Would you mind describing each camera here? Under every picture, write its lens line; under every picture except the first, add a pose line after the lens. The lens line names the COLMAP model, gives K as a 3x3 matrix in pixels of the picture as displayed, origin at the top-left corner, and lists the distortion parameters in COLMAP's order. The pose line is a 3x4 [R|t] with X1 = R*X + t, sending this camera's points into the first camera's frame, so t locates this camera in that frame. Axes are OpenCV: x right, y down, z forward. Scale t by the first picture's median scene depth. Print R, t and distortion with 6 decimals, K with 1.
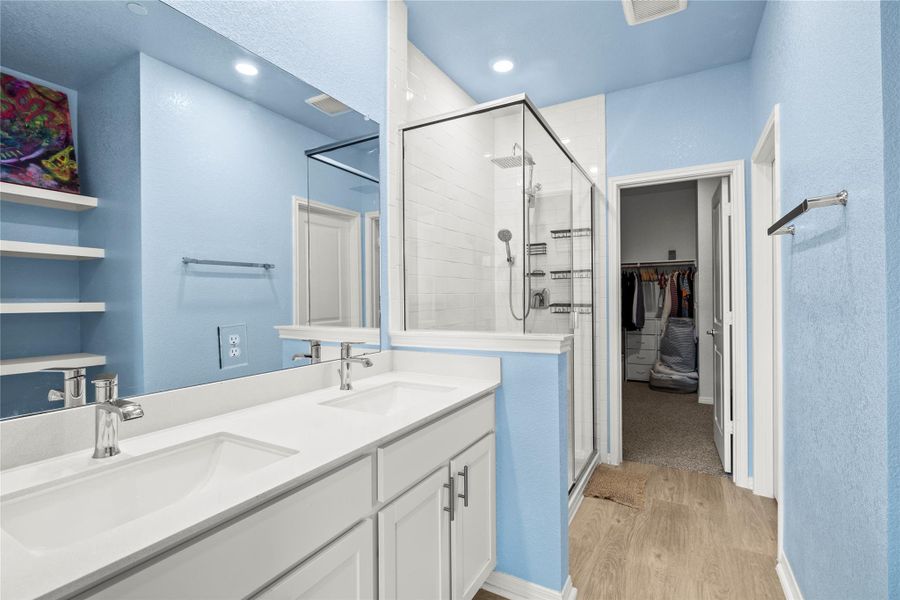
lens RADIAL K [[413.2, 0, 451.6], [0, 413.2, 296.3], [0, 0, 1]] dist [-0.004690, 0.000312]
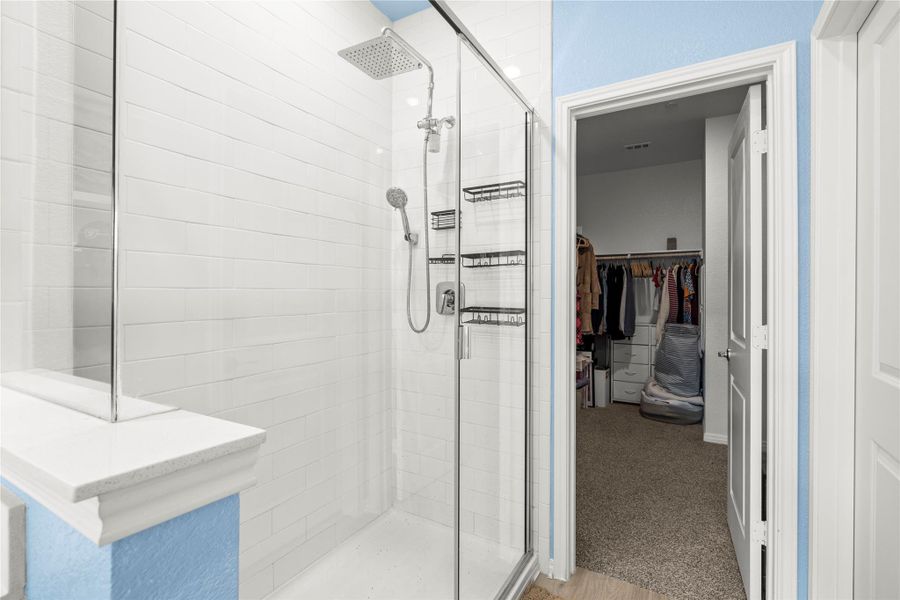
lens RADIAL K [[413.2, 0, 447.6], [0, 413.2, 295.8], [0, 0, 1]] dist [-0.004690, 0.000312]
pose [[0.999809, 0.008230, -0.017724, 0.212444], [-0.008160, 0.999959, 0.004017, -0.001206], [0.017756, -0.003871, 0.999835, 0.358019]]
